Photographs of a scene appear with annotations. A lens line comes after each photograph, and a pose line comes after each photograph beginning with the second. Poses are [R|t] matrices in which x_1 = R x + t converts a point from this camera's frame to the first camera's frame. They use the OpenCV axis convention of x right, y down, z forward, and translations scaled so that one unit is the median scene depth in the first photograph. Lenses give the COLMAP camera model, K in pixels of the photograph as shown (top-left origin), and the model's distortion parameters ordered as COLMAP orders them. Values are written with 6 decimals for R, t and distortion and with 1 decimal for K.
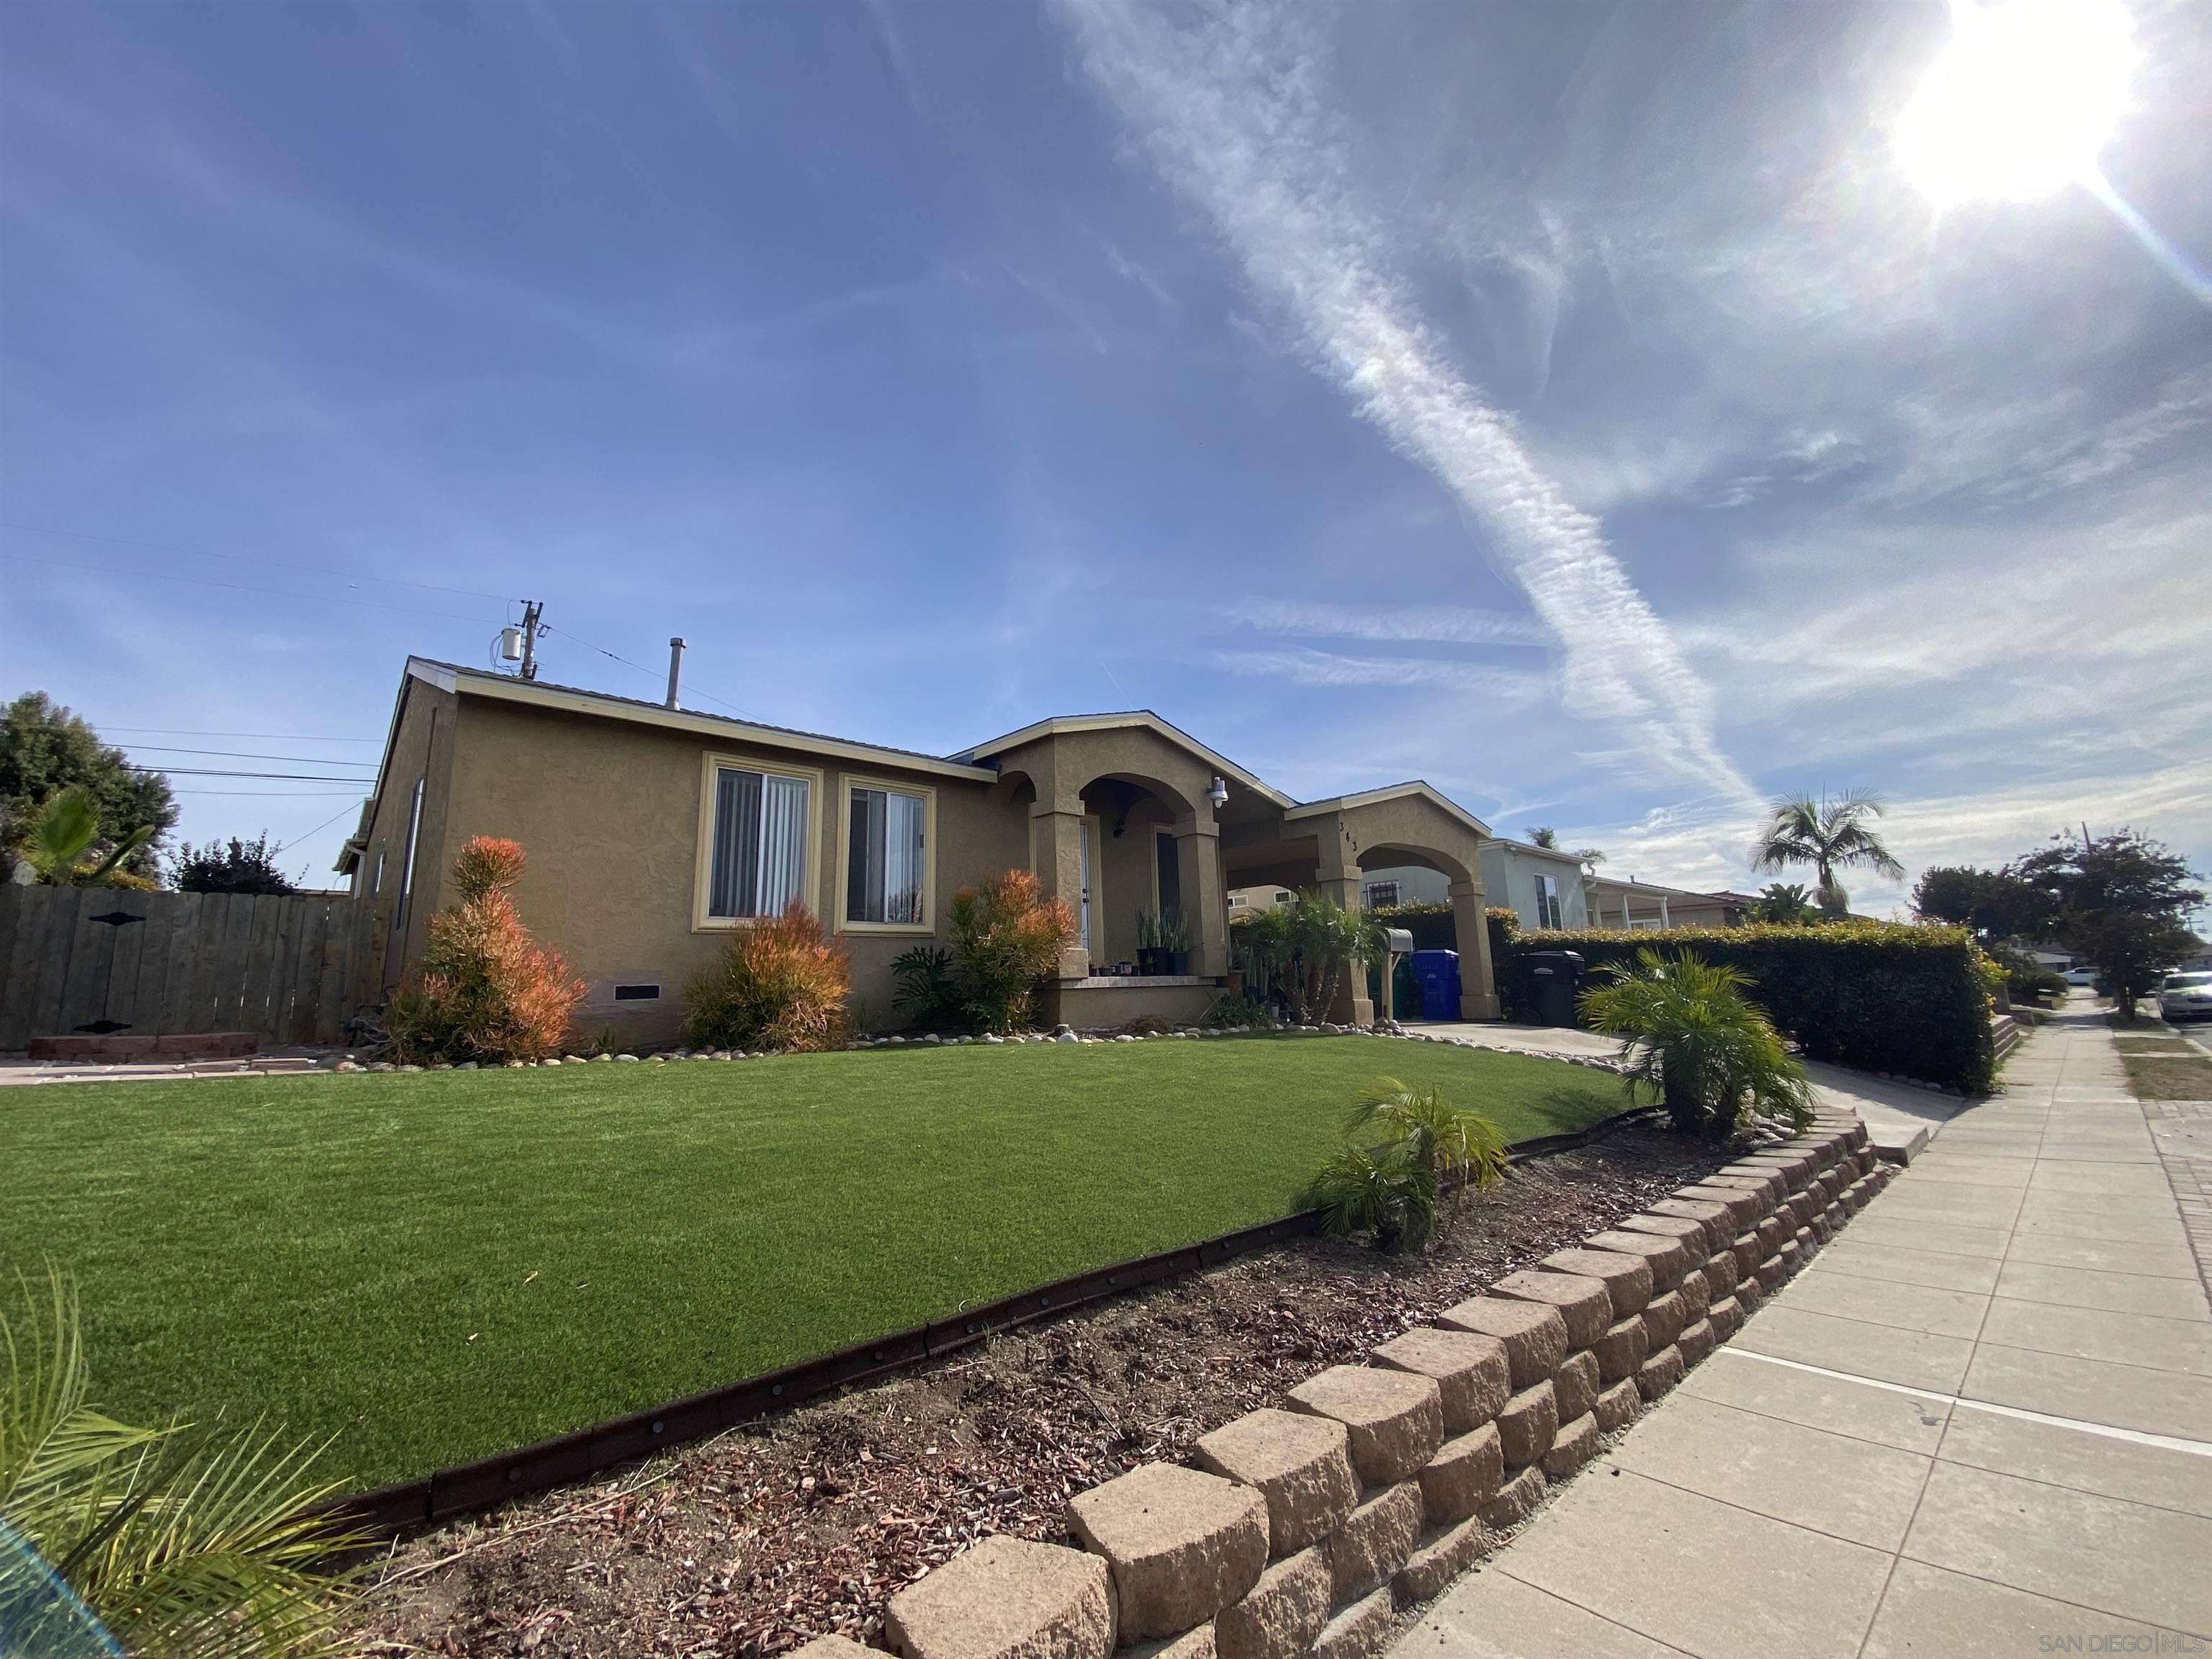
lens RADIAL K [[883.9, 0, 1105.5], [0, 883.9, 823.3], [0, 0, 1]] dist [0.023057, -0.022939]
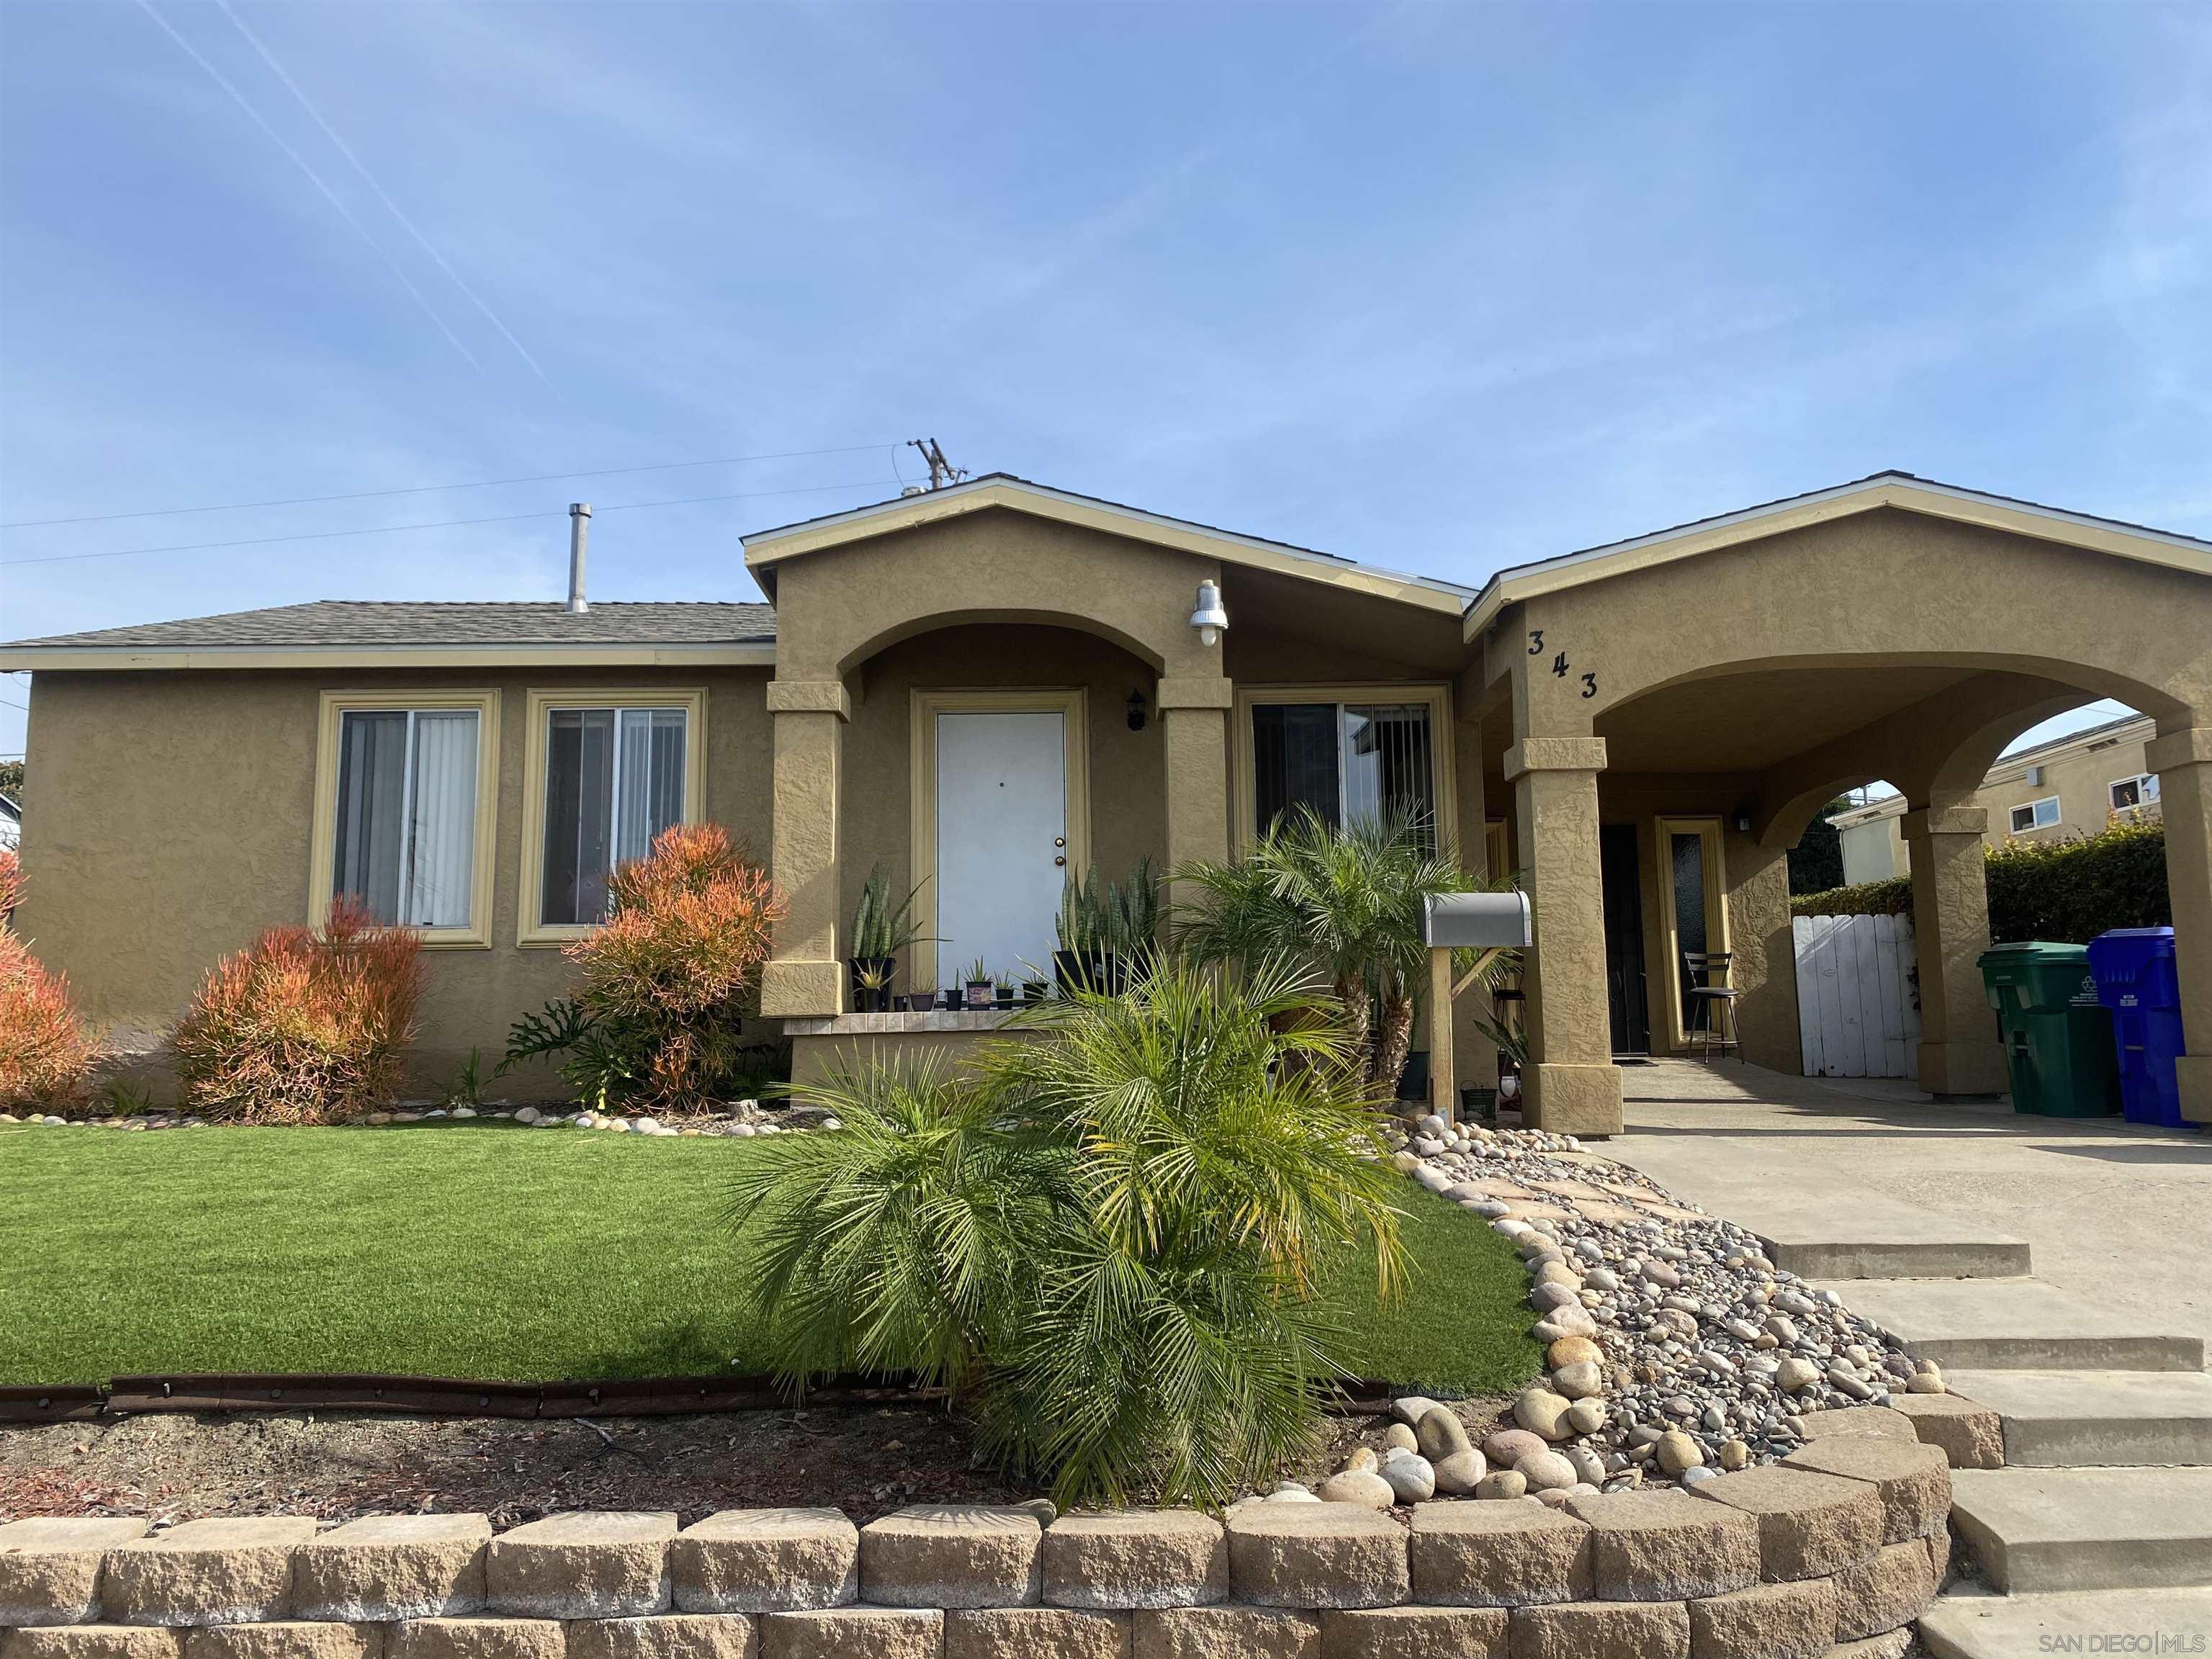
lens RADIAL K [[1669.8, 0, 1108.0], [0, 1669.8, 818.6], [0, 0, 1]] dist [0.007528, 0.007658]
pose [[0.745390, -0.072407, -0.662684, 0.830710], [0.117778, 0.992750, 0.024006, 0.056266], [0.656141, -0.095944, 0.748514, 0.392583]]
